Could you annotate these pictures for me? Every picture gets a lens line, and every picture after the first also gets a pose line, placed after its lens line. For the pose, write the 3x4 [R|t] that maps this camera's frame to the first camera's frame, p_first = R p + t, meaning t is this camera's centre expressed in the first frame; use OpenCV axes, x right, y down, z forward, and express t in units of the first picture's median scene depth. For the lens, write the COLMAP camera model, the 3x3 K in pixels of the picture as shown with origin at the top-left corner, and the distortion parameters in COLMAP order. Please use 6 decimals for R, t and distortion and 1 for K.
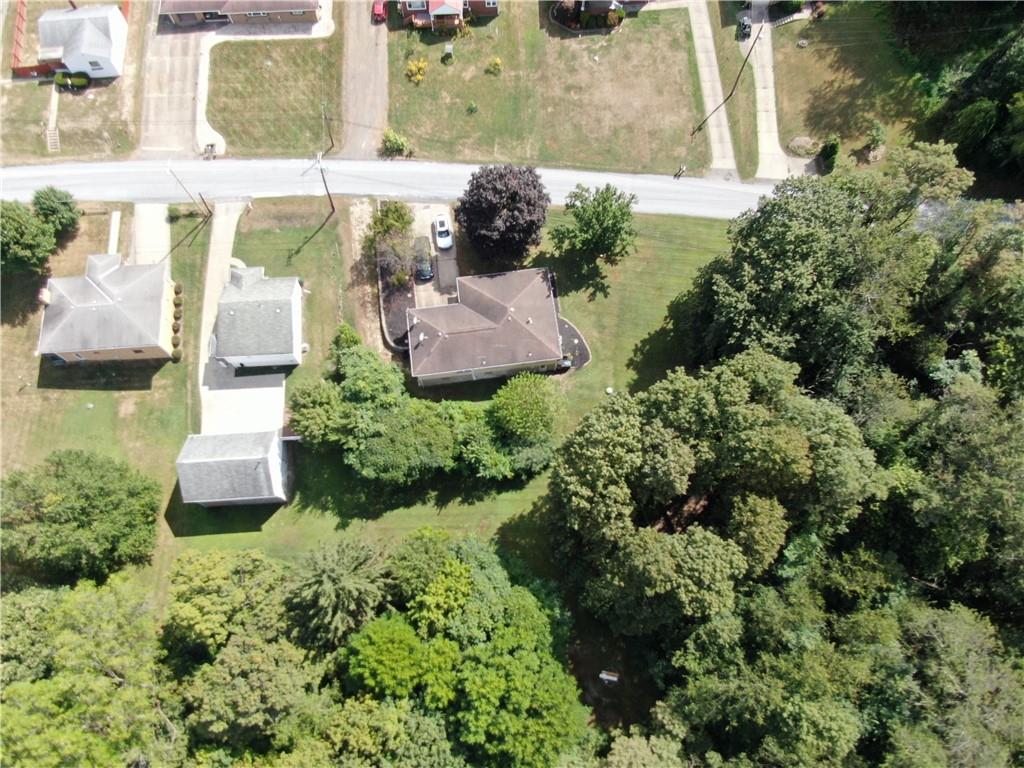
lens RADIAL K [[733.8, 0, 512.0], [0, 733.8, 384.0], [0, 0, 1]] dist [-0.009820, 0.000669]
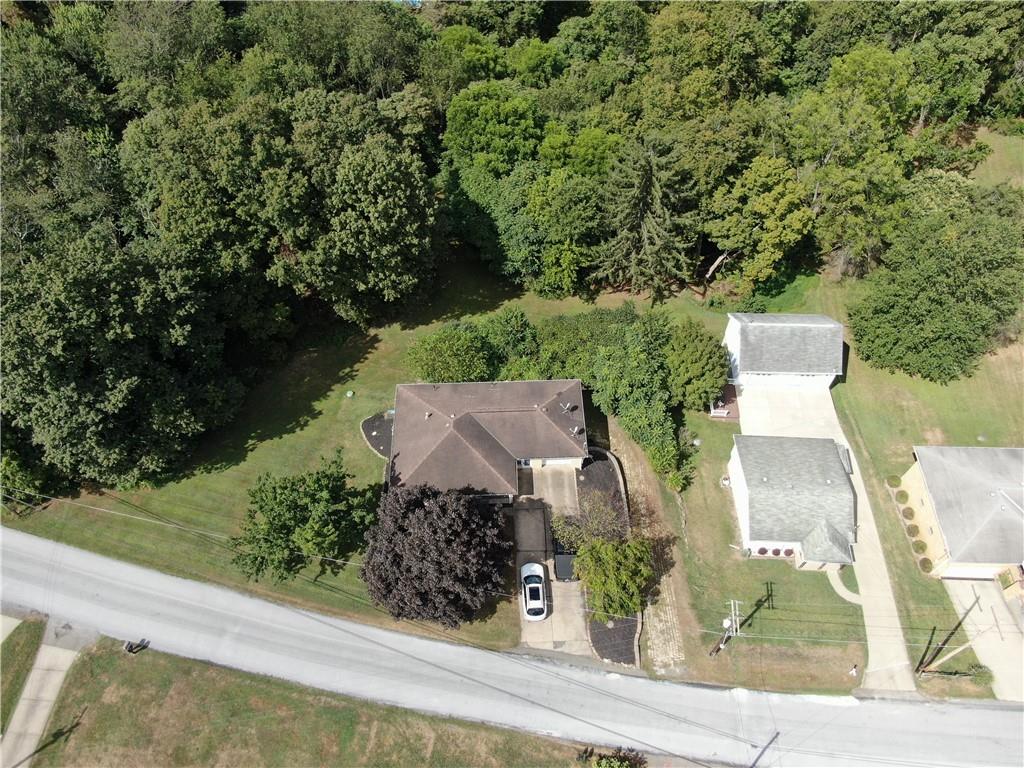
lens RADIAL K [[733.8, 0, 512.0], [0, 733.8, 384.0], [0, 0, 1]] dist [-0.009820, 0.000669]
pose [[-0.994653, -0.080444, 0.064760, -0.099742], [0.099900, -0.590544, 0.800799, -0.608451], [-0.026176, 0.802986, 0.595422, 0.460685]]
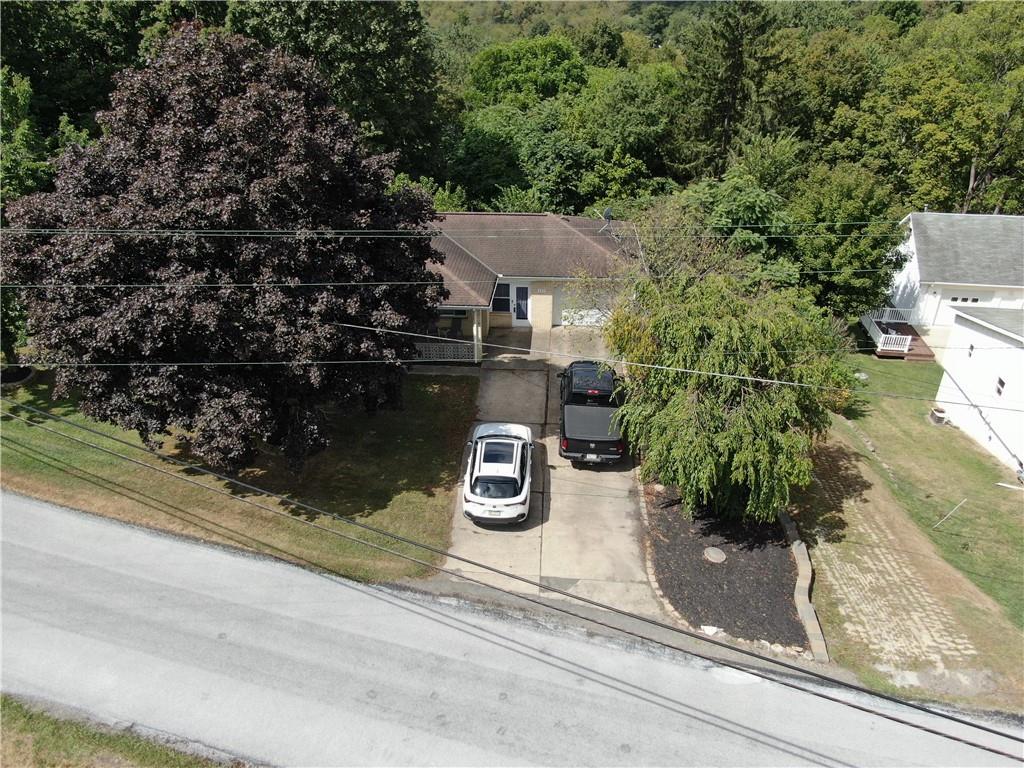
lens RADIAL K [[733.8, 0, 512.0], [0, 733.8, 384.0], [0, 0, 1]] dist [-0.009820, 0.000669]
pose [[-0.979086, -0.101356, 0.176400, -0.133779], [0.191485, -0.166203, 0.967321, -0.428983], [-0.068726, 0.980869, 0.182135, 0.906259]]
